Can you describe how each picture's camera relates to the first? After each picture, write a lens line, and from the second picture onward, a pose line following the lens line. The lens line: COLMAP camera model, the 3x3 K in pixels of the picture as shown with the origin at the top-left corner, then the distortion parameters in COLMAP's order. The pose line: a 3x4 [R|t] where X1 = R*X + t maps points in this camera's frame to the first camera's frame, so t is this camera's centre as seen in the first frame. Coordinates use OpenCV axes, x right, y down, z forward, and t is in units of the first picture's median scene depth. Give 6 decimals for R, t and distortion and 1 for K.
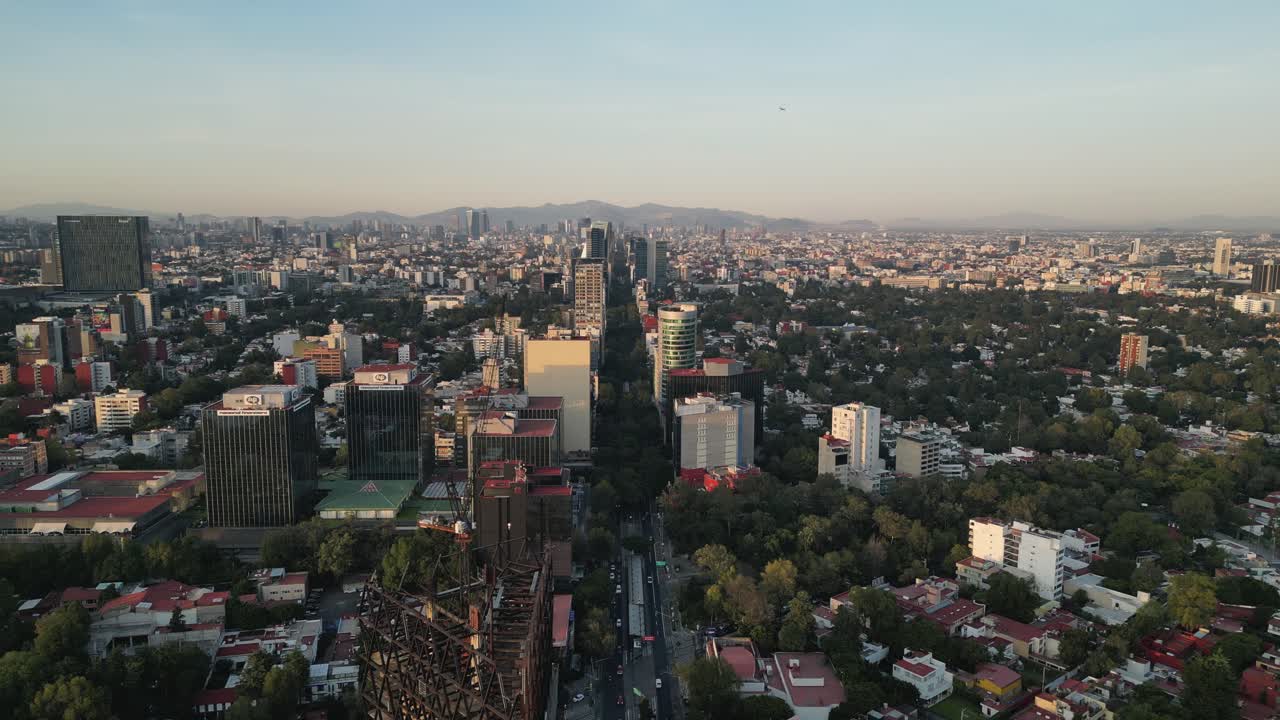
lens RADIAL K [[859.3, 0, 640.0], [0, 859.3, 360.0], [0, 0, 1]] dist [0.001830, 0.000620]
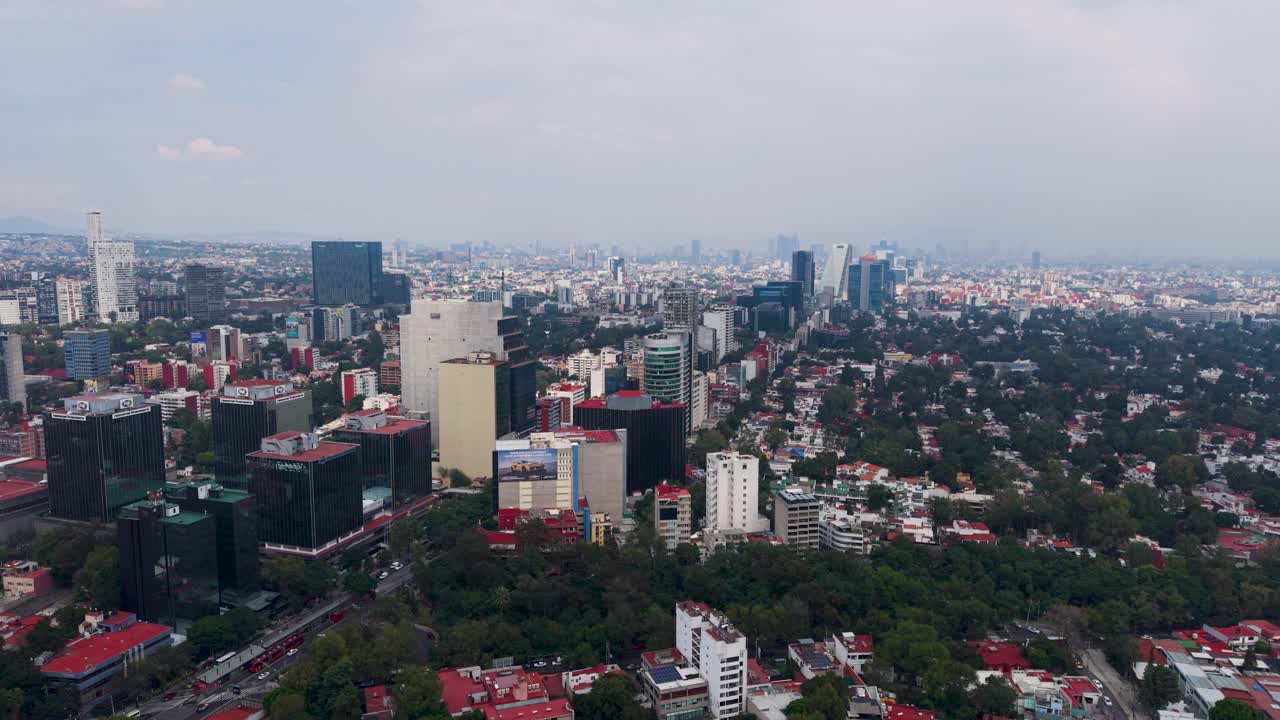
lens RADIAL K [[859.3, 0, 640.0], [0, 859.3, 360.0], [0, 0, 1]] dist [0.001830, 0.000620]
pose [[0.942326, 0.041664, -0.332092, 0.438318], [-0.049765, 0.998634, -0.015925, -0.022597], [0.330975, 0.031533, 0.943113, 0.144126]]
